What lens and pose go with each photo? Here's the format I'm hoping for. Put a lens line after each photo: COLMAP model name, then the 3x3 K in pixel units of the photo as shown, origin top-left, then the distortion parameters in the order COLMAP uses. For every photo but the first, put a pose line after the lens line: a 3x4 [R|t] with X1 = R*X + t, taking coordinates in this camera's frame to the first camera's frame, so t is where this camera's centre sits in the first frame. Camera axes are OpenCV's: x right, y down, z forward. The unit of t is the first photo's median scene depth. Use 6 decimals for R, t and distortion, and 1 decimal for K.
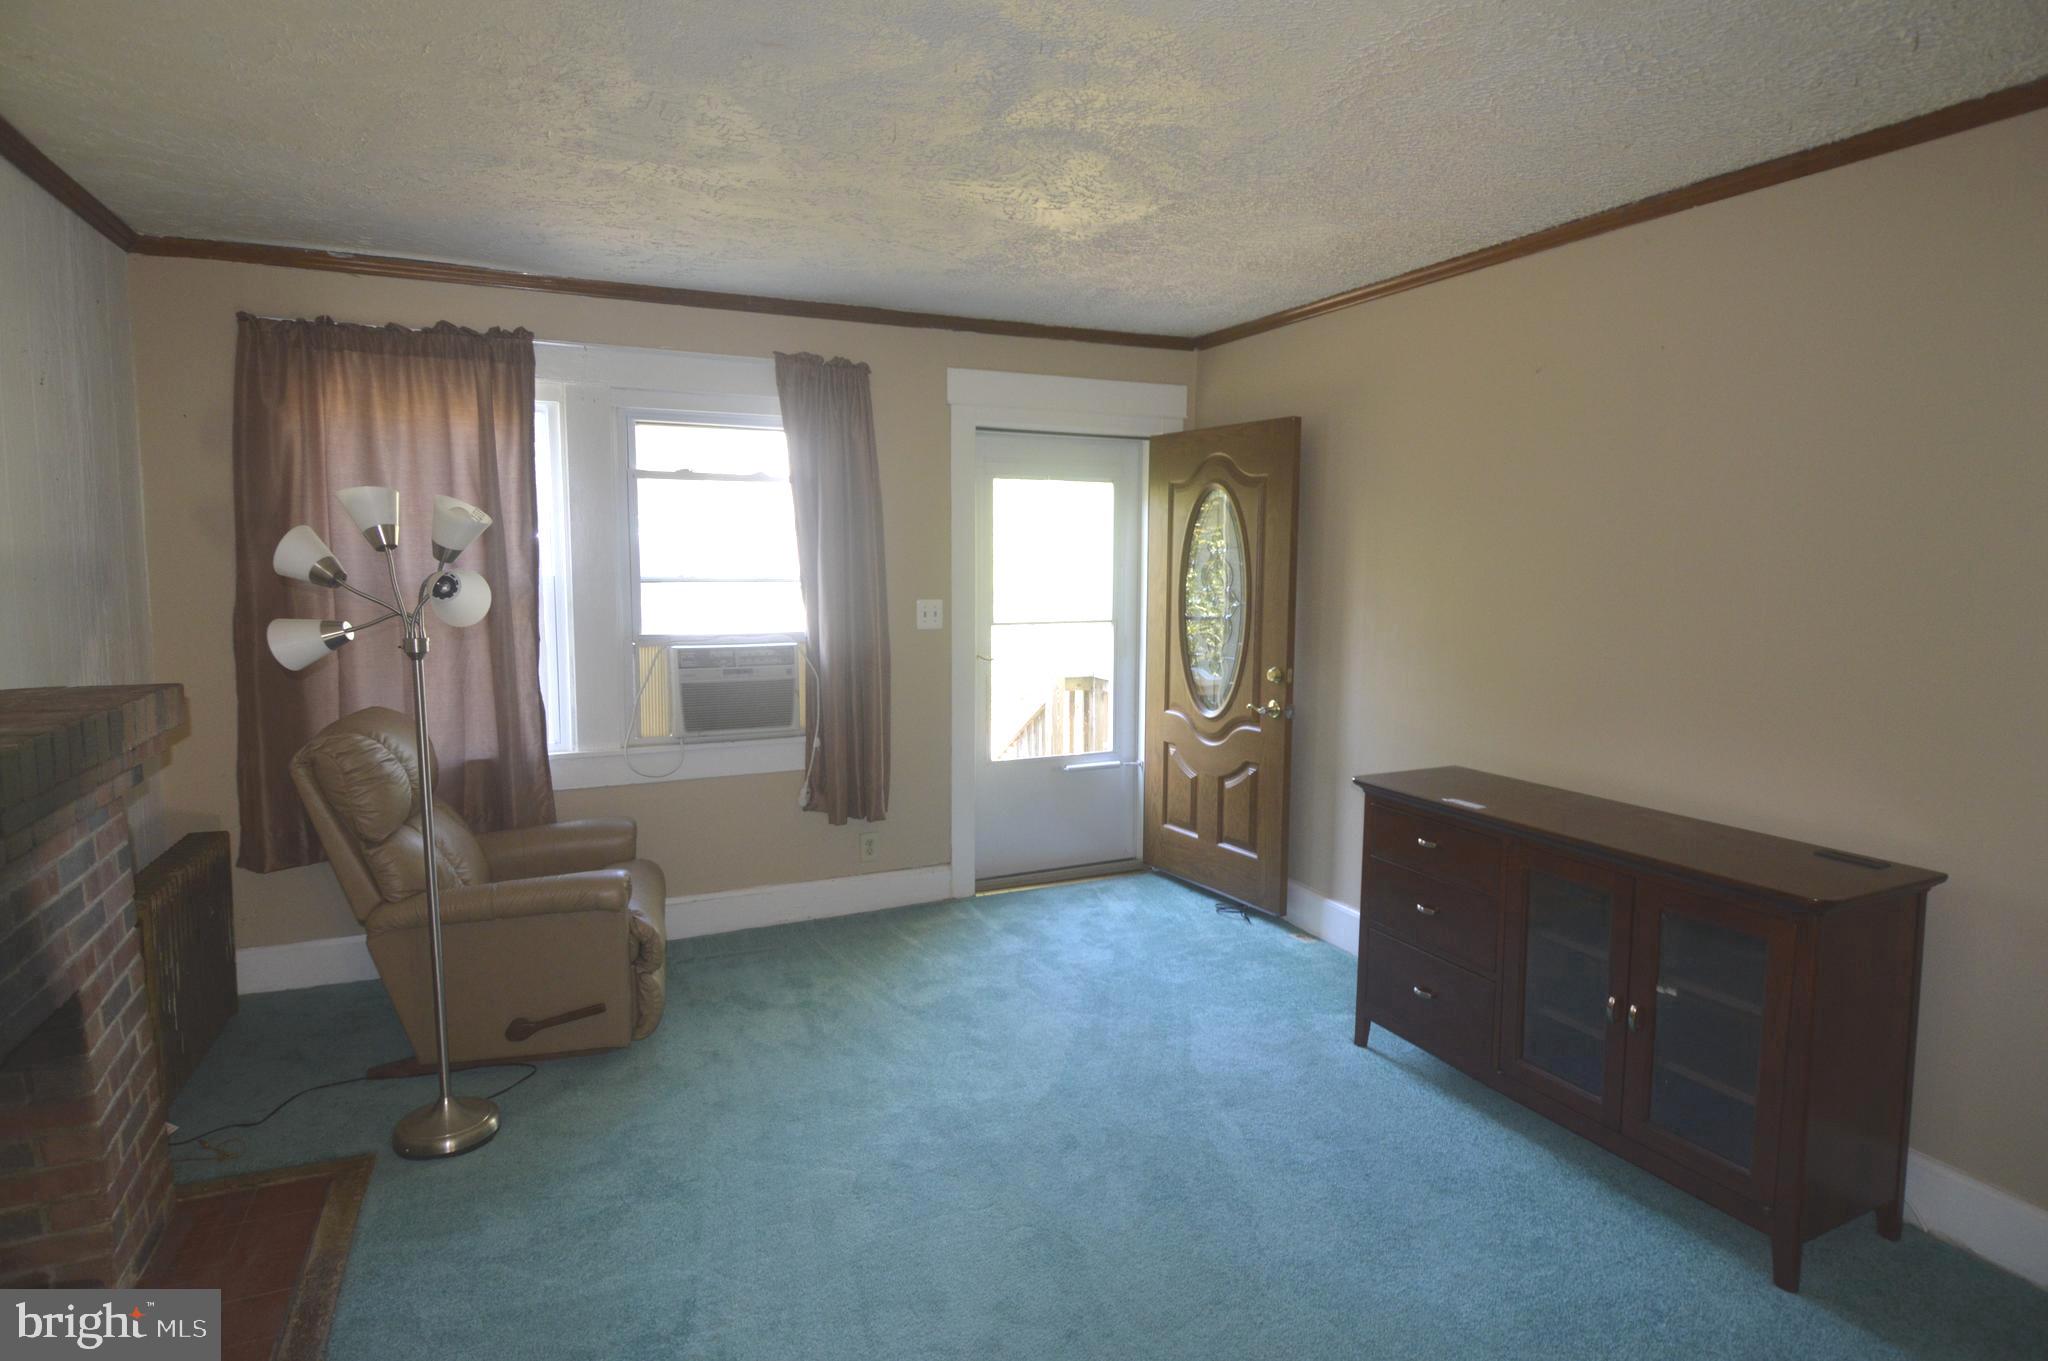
lens RADIAL K [[1085.0, 0, 1032.7], [0, 1085.0, 660.1], [0, 0, 1]] dist [0.006424, -0.022736]
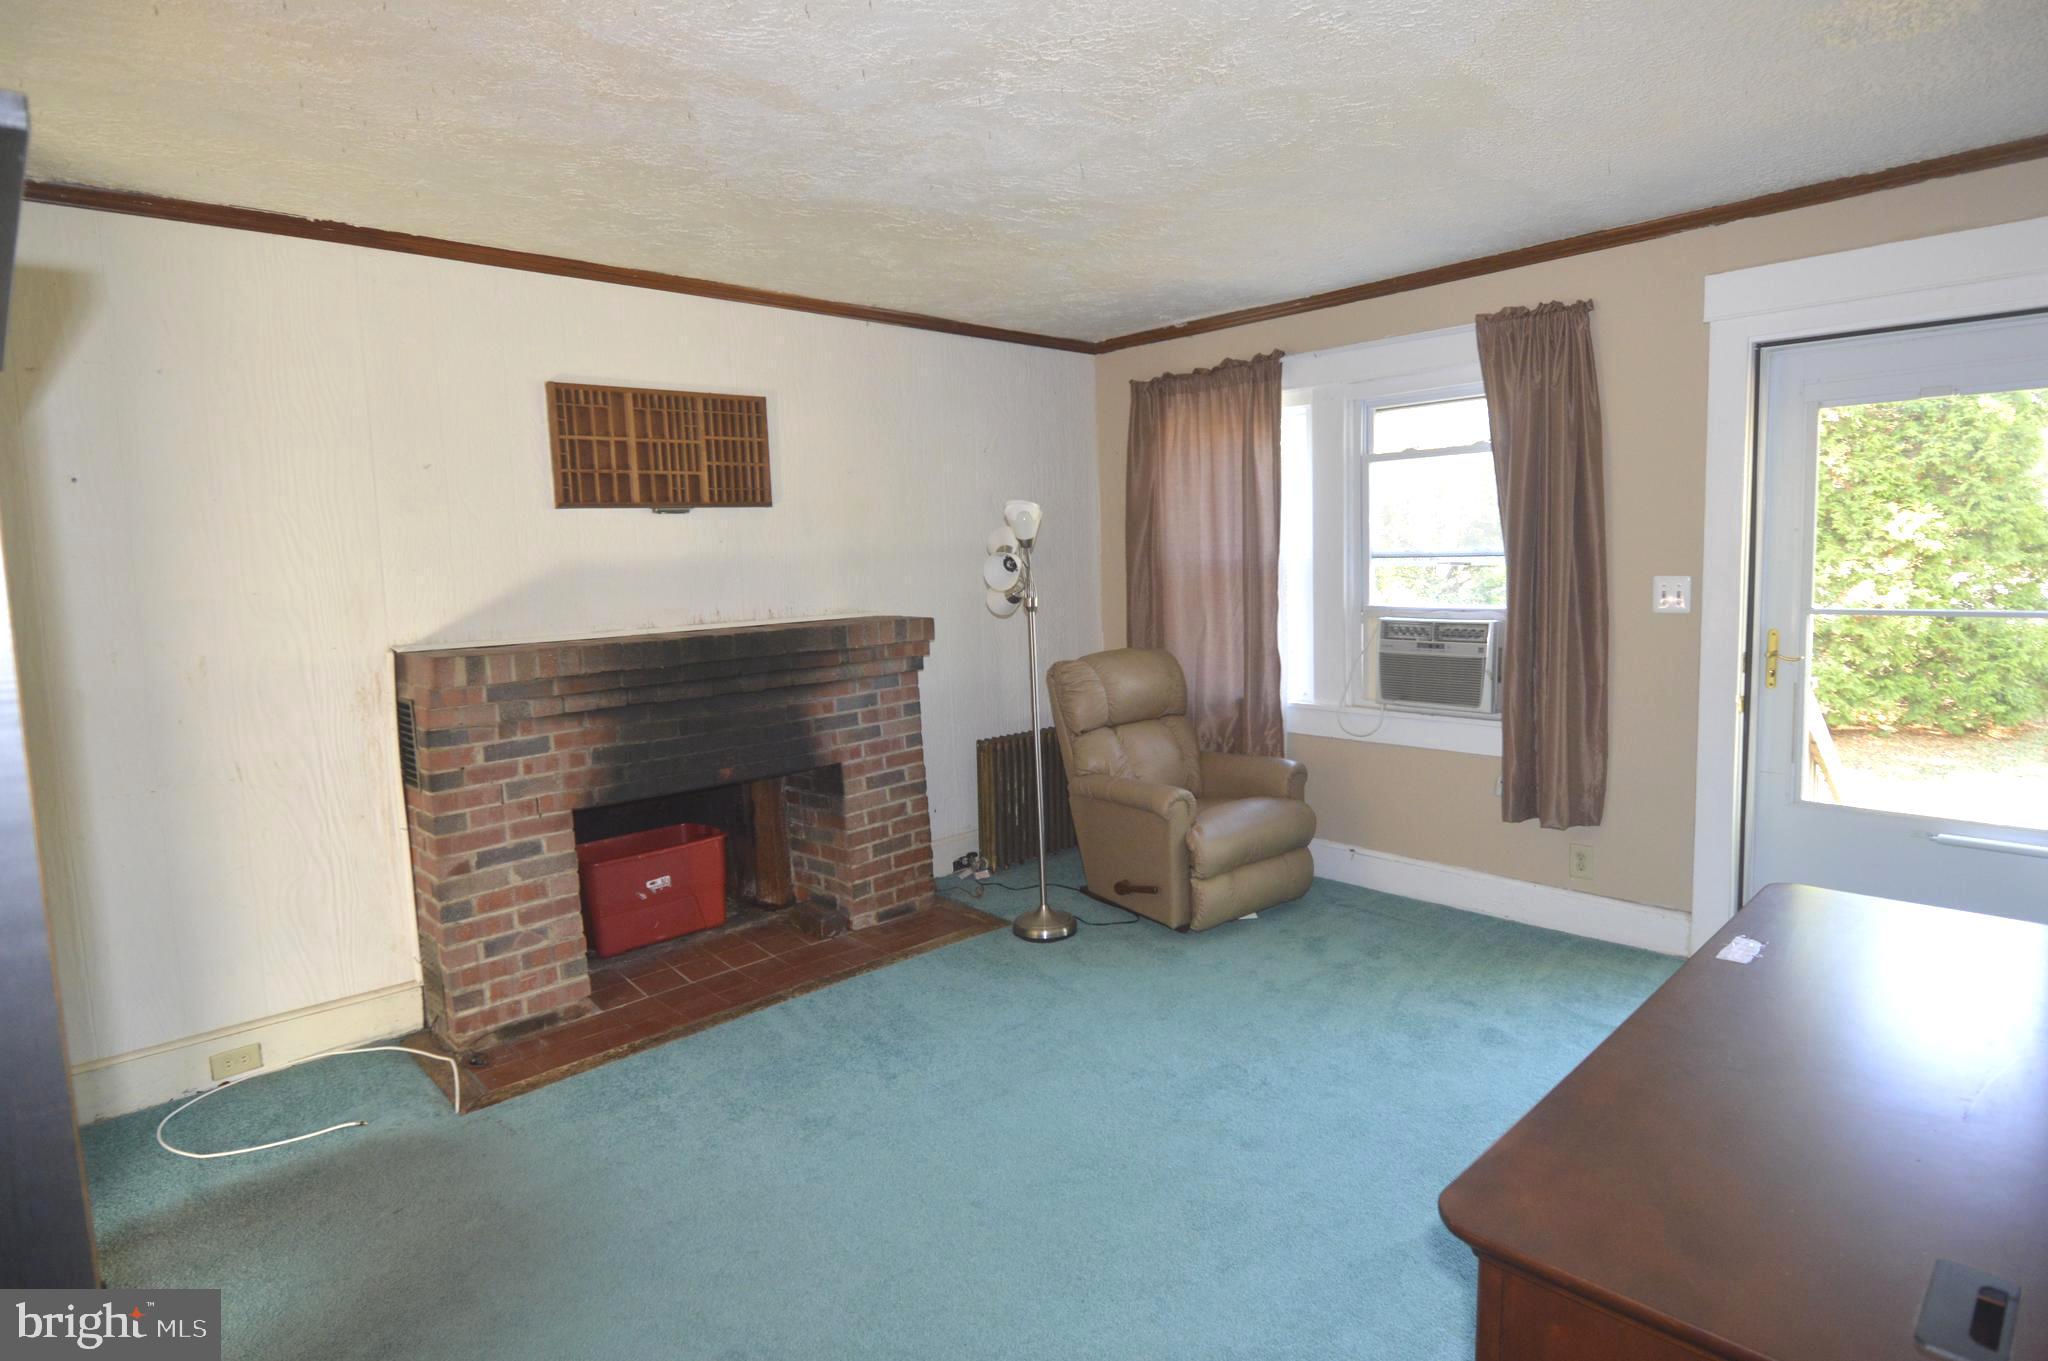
lens RADIAL K [[1085.0, 0, 1026.6], [0, 1085.0, 654.2], [0, 0, 1]] dist [0.006424, -0.022736]
pose [[0.310515, 0.076309, -0.947501, 0.610361], [-0.056800, 0.996481, 0.061639, -0.024191], [0.948870, 0.034678, 0.313757, 0.355323]]
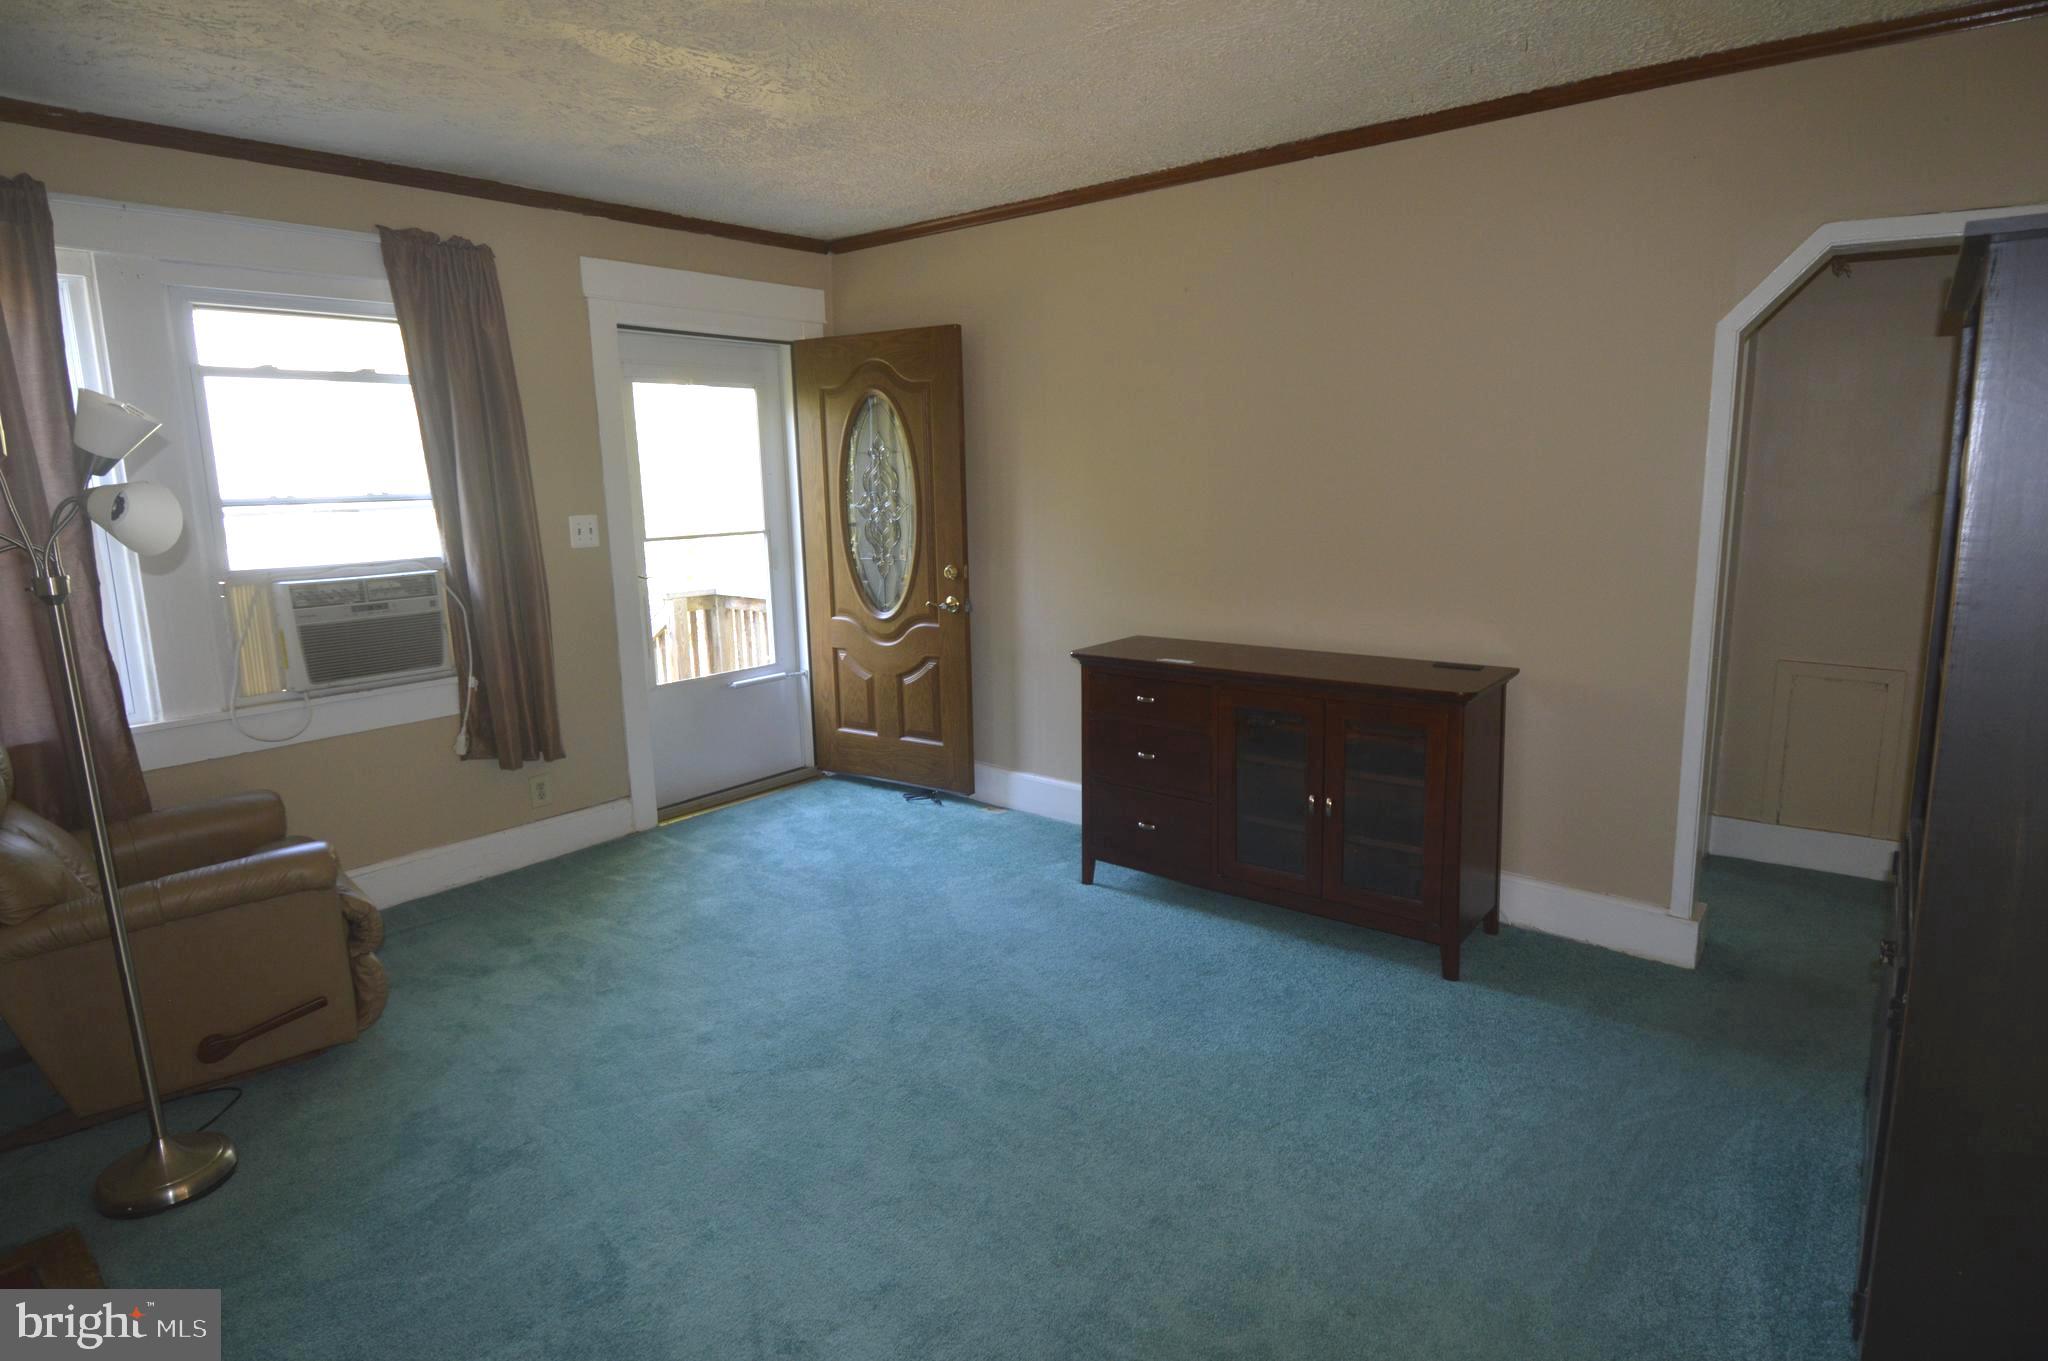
lens RADIAL K [[1085.0, 0, 1030.0], [0, 1085.0, 666.5], [0, 0, 1]] dist [0.006424, -0.022736]
pose [[0.897790, -0.100472, 0.428810, -0.190041], [0.066886, 0.993442, 0.092730, 0.013229], [-0.435314, -0.054571, 0.898623, 0.005249]]
